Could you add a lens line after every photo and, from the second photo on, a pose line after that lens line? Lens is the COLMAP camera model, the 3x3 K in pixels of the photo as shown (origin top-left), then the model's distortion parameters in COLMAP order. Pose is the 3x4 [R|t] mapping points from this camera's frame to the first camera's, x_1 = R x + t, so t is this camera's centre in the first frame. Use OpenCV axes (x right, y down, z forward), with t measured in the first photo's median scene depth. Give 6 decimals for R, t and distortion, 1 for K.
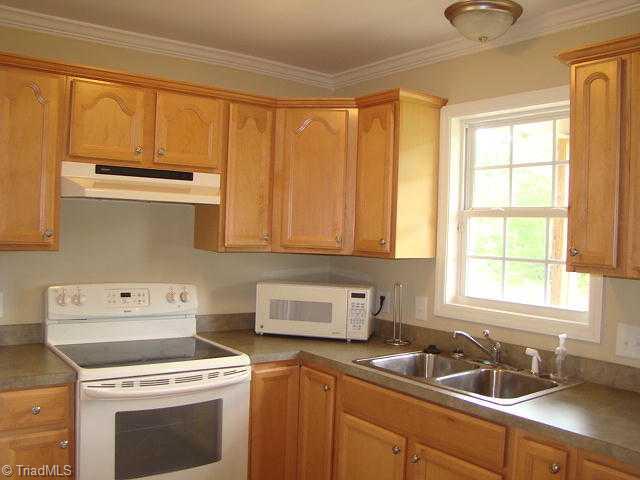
lens RADIAL K [[601.3, 0, 320.0], [0, 601.3, 240.0], [0, 0, 1]] dist [-0.143416, 0.000348]
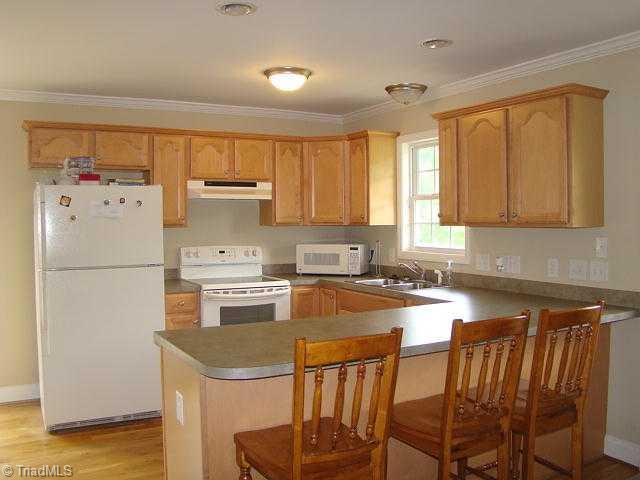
lens RADIAL K [[601.3, 0, 320.0], [0, 601.3, 240.0], [0, 0, 1]] dist [-0.143416, 0.000348]
pose [[0.990856, -0.035051, -0.130292, 0.206480], [0.037278, 0.999197, 0.014698, 0.041239], [0.129672, -0.019421, 0.991367, -0.772218]]
